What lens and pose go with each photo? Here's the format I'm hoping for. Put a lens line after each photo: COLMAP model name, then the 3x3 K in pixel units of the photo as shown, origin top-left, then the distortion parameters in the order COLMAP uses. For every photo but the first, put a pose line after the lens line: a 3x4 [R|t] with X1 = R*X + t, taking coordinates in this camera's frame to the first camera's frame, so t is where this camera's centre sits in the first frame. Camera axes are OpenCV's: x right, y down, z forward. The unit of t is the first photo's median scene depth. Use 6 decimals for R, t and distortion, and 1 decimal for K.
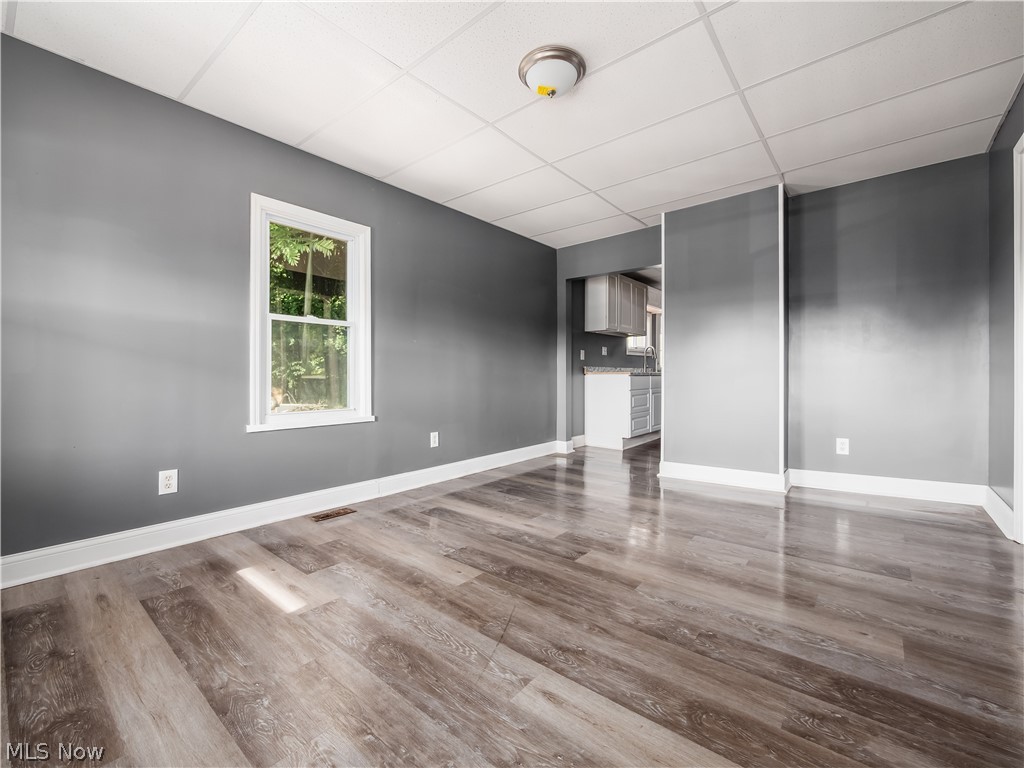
lens RADIAL K [[433.5, 0, 517.8], [0, 433.5, 387.4], [0, 0, 1]] dist [-0.006463, 0.000223]
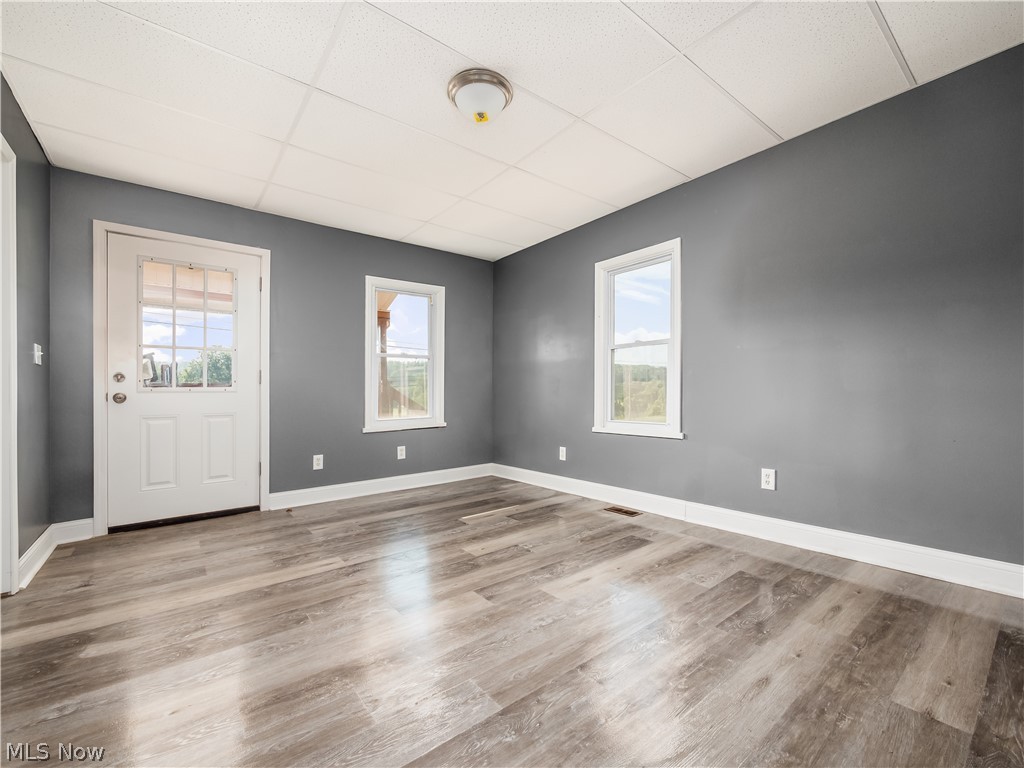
lens RADIAL K [[445.8, 0, 521.5], [0, 445.8, 405.1], [0, 0, 1]] dist [-0.010114, 0.000425]
pose [[-0.204662, 0.036103, -0.978167, 1.023060], [-0.007634, 0.999230, 0.038478, -0.046725], [0.978803, 0.015342, -0.204229, 1.260623]]
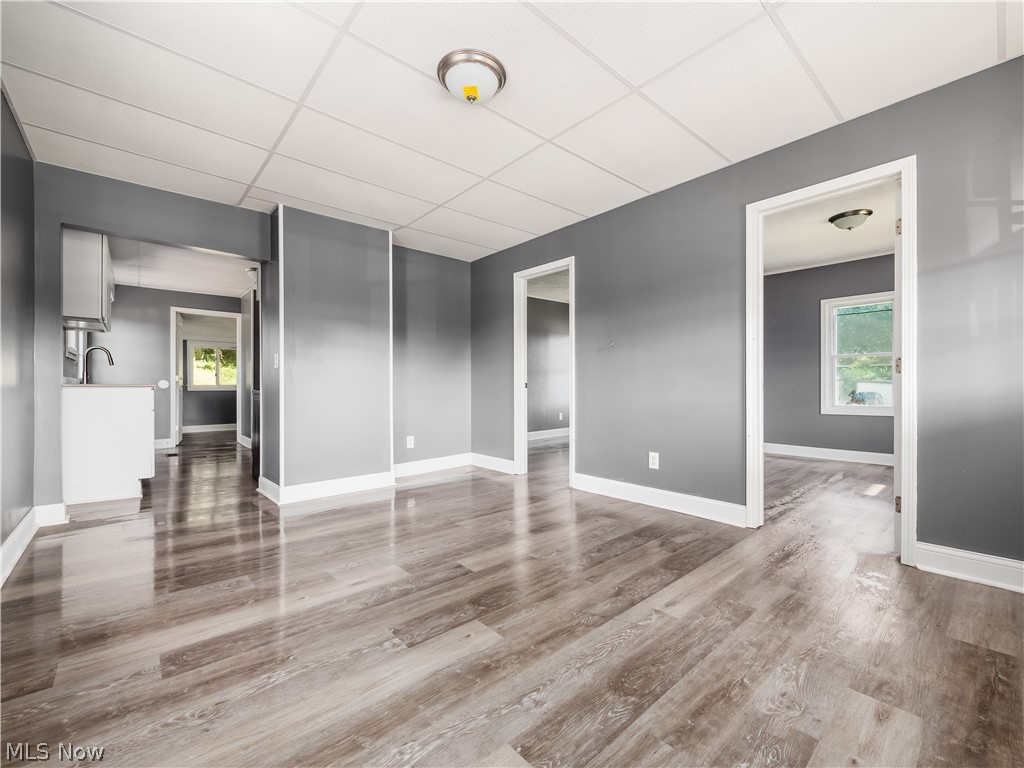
lens RADIAL K [[433.5, 0, 517.8], [0, 433.5, 387.4], [0, 0, 1]] dist [-0.006463, 0.000223]
pose [[0.152896, 0.007159, 0.988216, -0.831604], [0.024394, 0.999642, -0.011016, -0.015844], [-0.987941, 0.025791, 0.152667, 0.713201]]
